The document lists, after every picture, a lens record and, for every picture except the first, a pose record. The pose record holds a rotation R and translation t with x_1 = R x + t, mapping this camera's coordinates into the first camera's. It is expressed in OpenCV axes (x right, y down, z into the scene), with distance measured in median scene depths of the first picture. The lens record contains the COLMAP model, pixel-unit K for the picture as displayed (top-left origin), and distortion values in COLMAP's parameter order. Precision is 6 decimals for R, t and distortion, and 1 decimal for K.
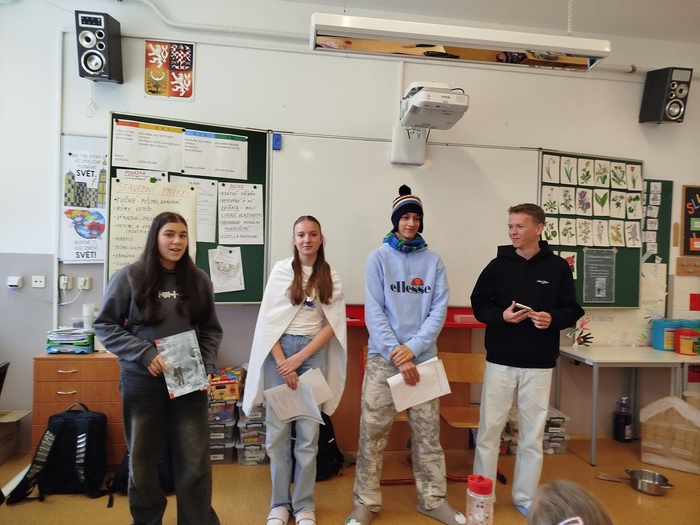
lens RADIAL K [[491.2, 0, 350.0], [0, 491.2, 262.5], [0, 0, 1]] dist [0.061621, -0.060776]
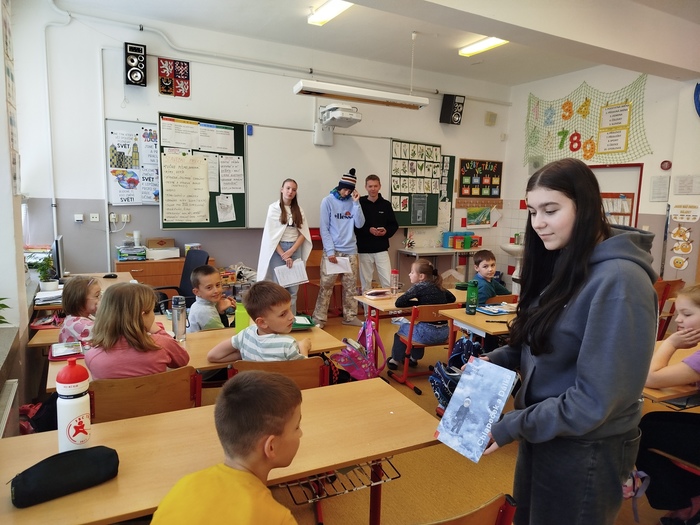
lens RADIAL K [[491.2, 0, 350.0], [0, 491.2, 262.5], [0, 0, 1]] dist [0.061621, -0.060776]
pose [[0.937996, -0.050944, 0.342881, -0.413209], [0.007569, 0.991916, 0.126670, -0.011374], [-0.346562, -0.116220, 0.930799, -0.696761]]
